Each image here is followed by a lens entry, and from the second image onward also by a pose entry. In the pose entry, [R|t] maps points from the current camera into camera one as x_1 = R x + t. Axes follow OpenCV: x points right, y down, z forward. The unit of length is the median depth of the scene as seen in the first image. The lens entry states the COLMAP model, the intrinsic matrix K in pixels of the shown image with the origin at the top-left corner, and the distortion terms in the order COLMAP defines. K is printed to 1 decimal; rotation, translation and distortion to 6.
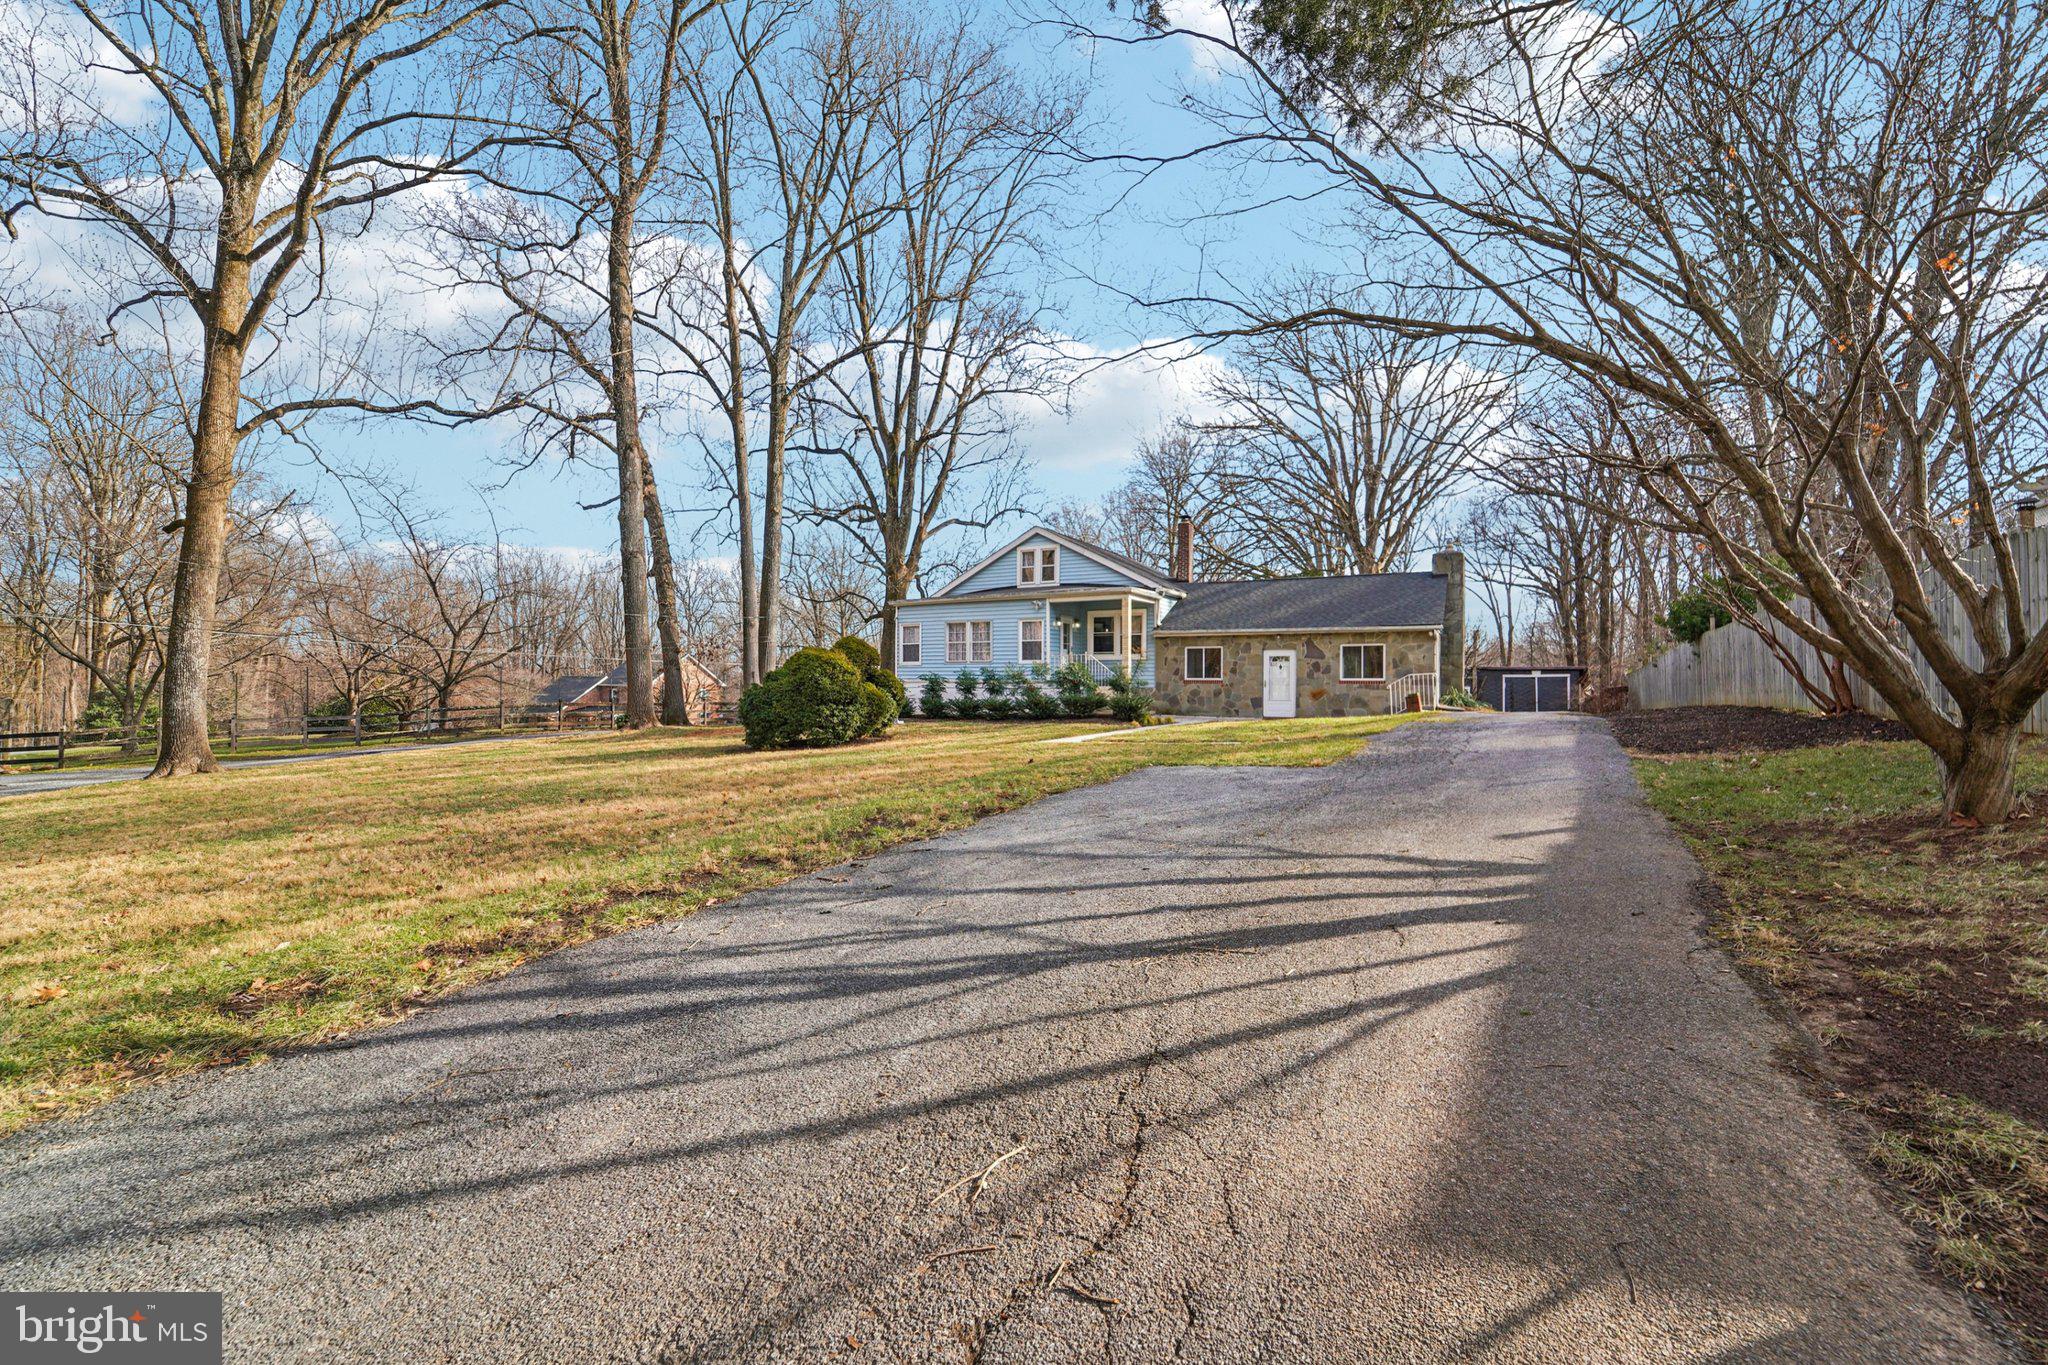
lens RADIAL K [[849.4, 0, 1024.0], [0, 849.4, 682.5], [0, 0, 1]] dist [-0.001026, -0.000225]
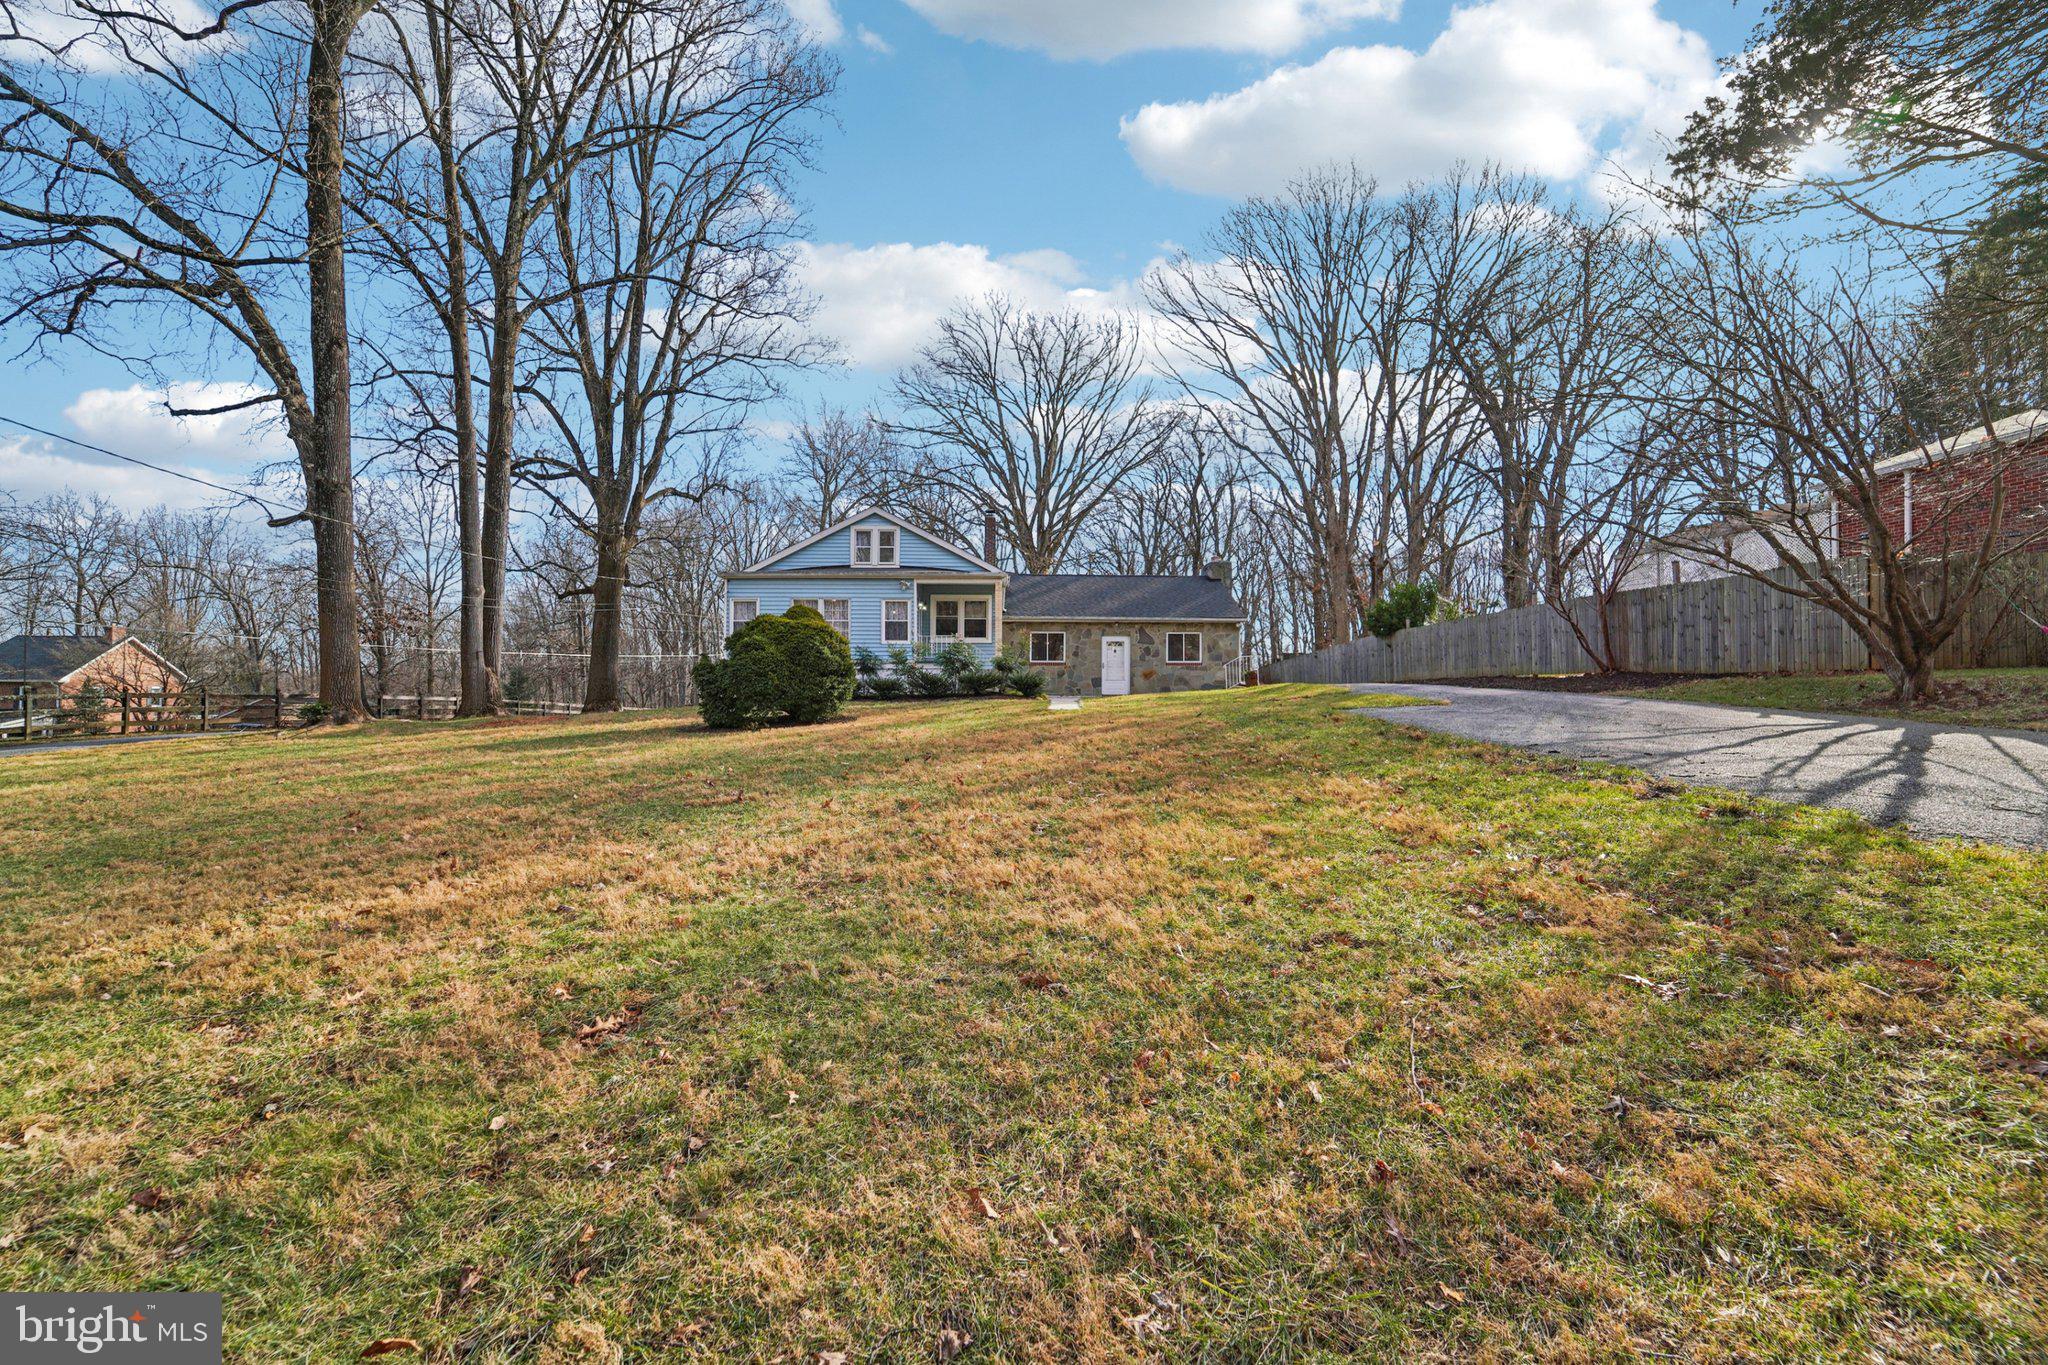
lens RADIAL K [[849.4, 0, 1024.0], [0, 849.4, 682.5], [0, 0, 1]] dist [-0.001026, -0.000225]
pose [[0.865387, -0.001011, 0.501103, -0.363890], [0.002360, 0.999995, -0.002059, 0.025330], [-0.501098, 0.002965, 0.865385, 0.069527]]
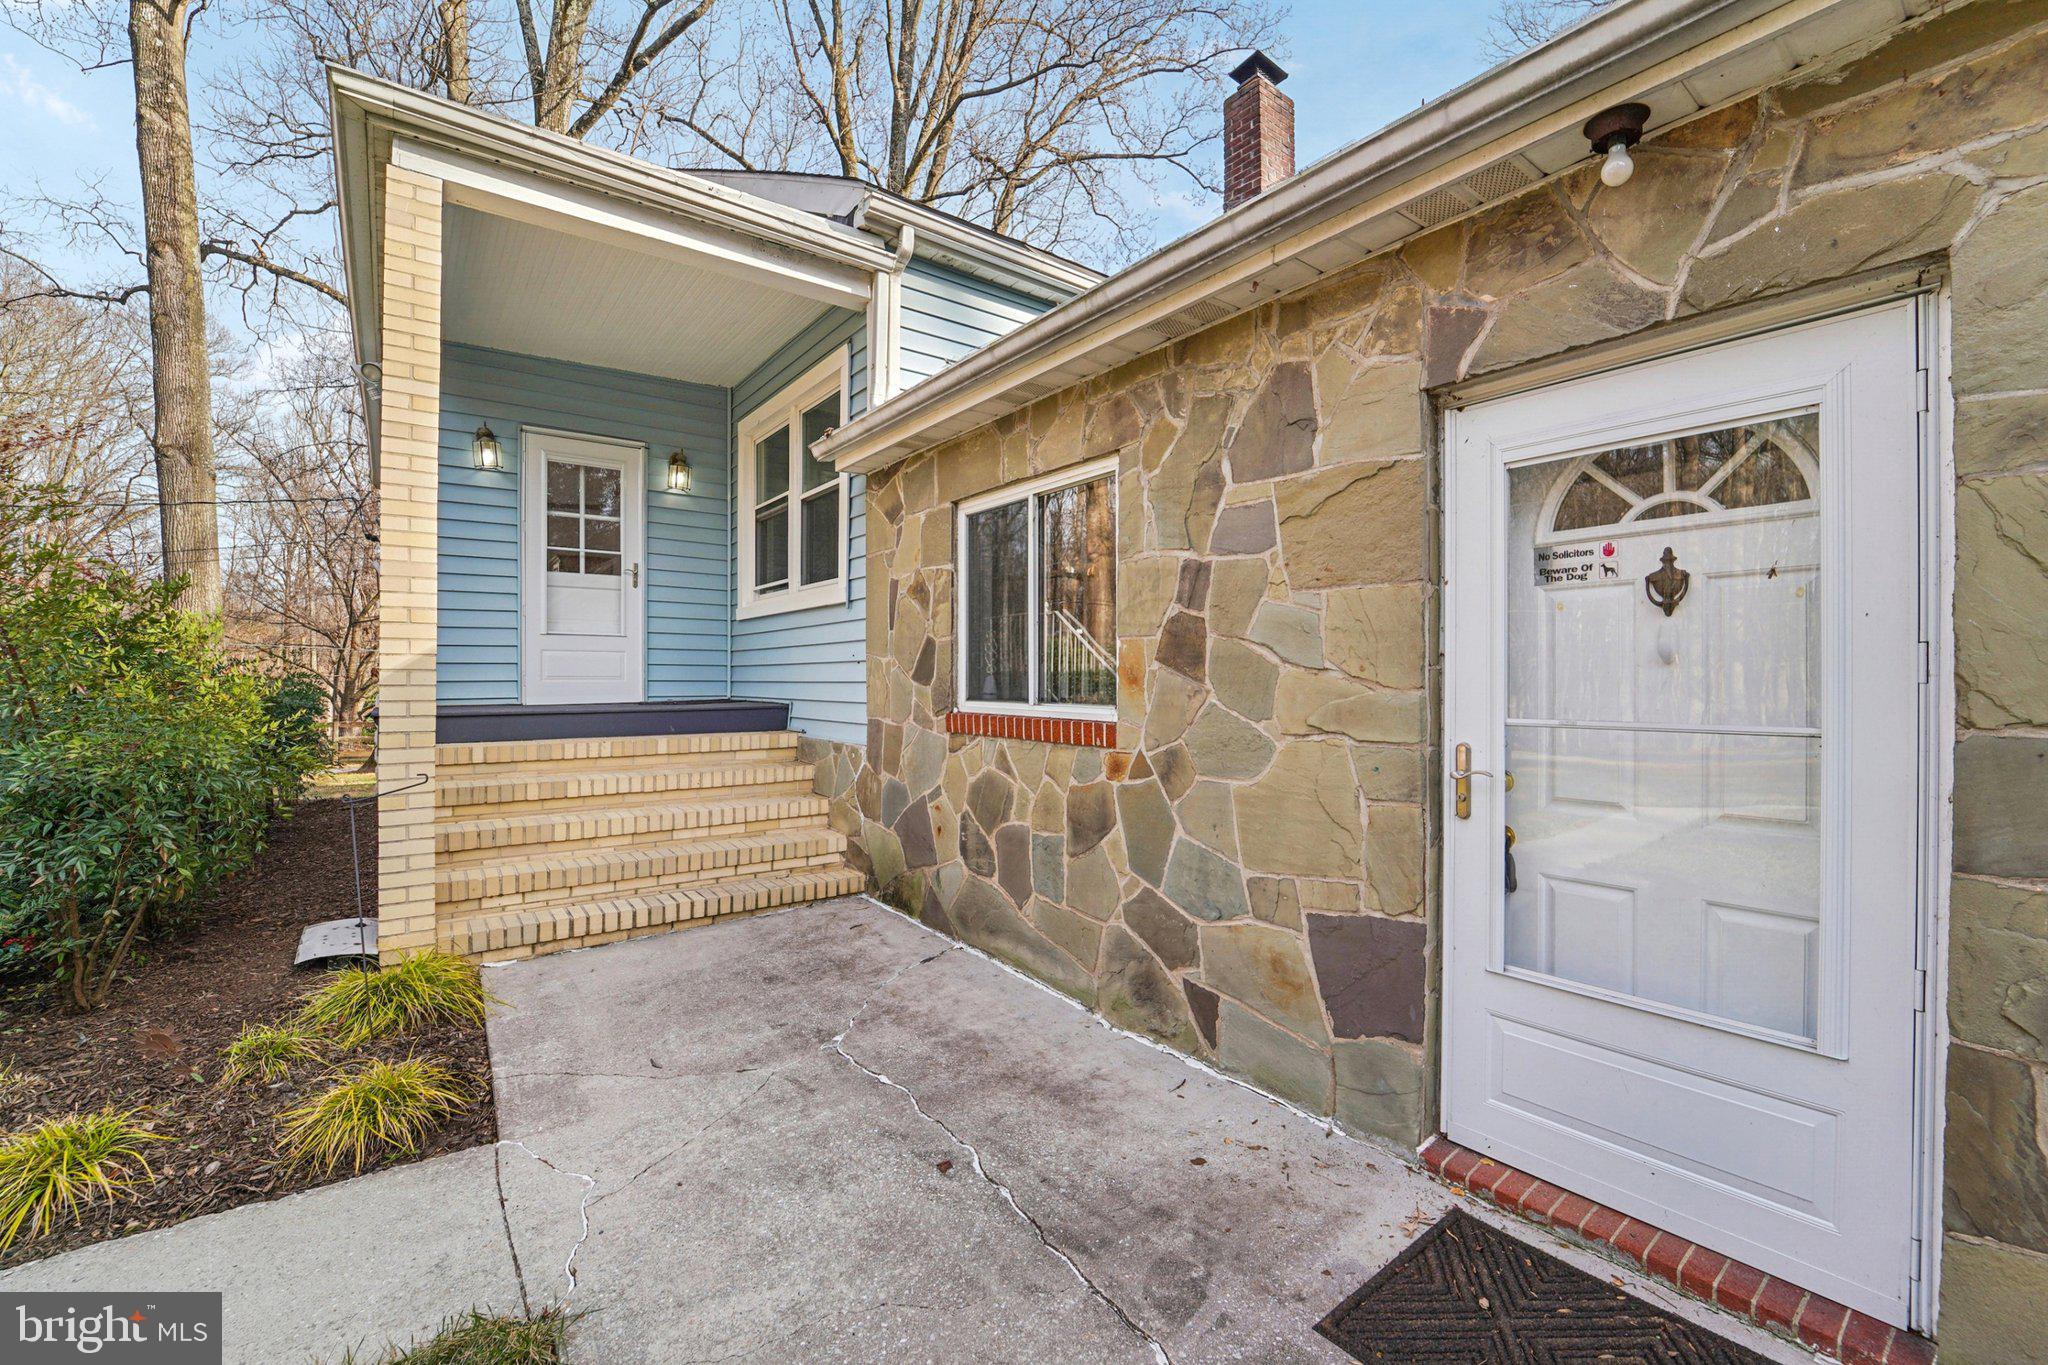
lens RADIAL K [[849.4, 0, 1024.0], [0, 849.4, 682.5], [0, 0, 1]] dist [-0.001026, -0.000225]
pose [[0.721020, 0.005044, -0.692896, 0.302385], [-0.007598, 0.999971, -0.000626, -0.008378], [0.692873, 0.005716, 0.721037, 0.872019]]
